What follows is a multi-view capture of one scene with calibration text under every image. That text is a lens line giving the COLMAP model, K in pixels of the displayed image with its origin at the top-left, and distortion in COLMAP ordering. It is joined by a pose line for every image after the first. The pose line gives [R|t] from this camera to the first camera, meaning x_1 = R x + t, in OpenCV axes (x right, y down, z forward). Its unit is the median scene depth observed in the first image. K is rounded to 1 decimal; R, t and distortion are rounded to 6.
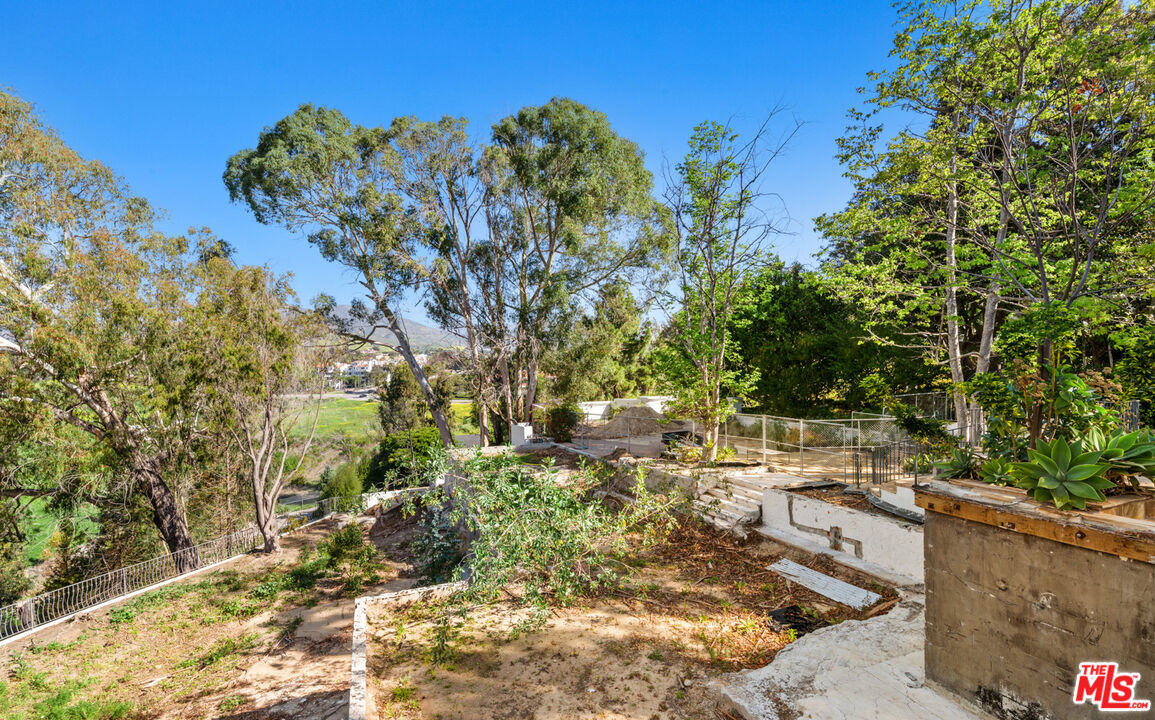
lens RADIAL K [[494.6, 0, 577.5], [0, 494.6, 360.0], [0, 0, 1]] dist [0.000176, 0.000190]
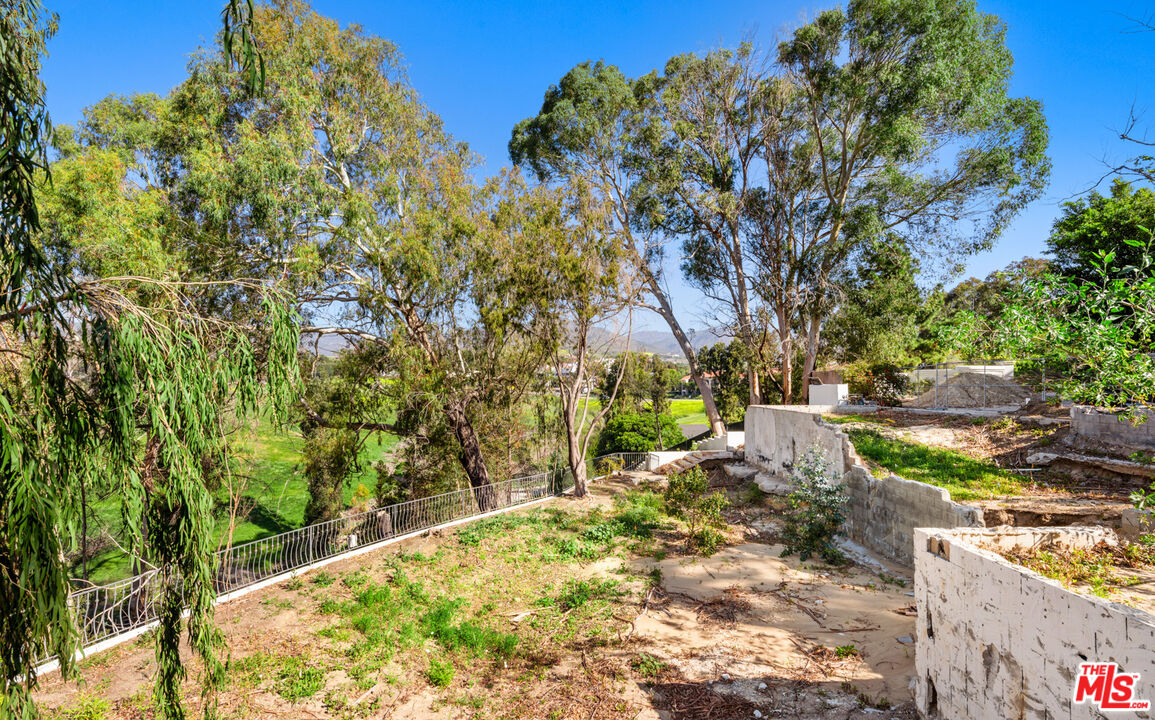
lens RADIAL K [[456.1, 0, 577.5], [0, 456.1, 360.0], [0, 0, 1]] dist [-0.000331, 0.000039]
pose [[0.942395, -0.005684, -0.334455, -0.312104], [-0.007838, 0.999206, -0.039066, 0.153147], [0.334411, 0.039437, 0.941602, 0.180231]]
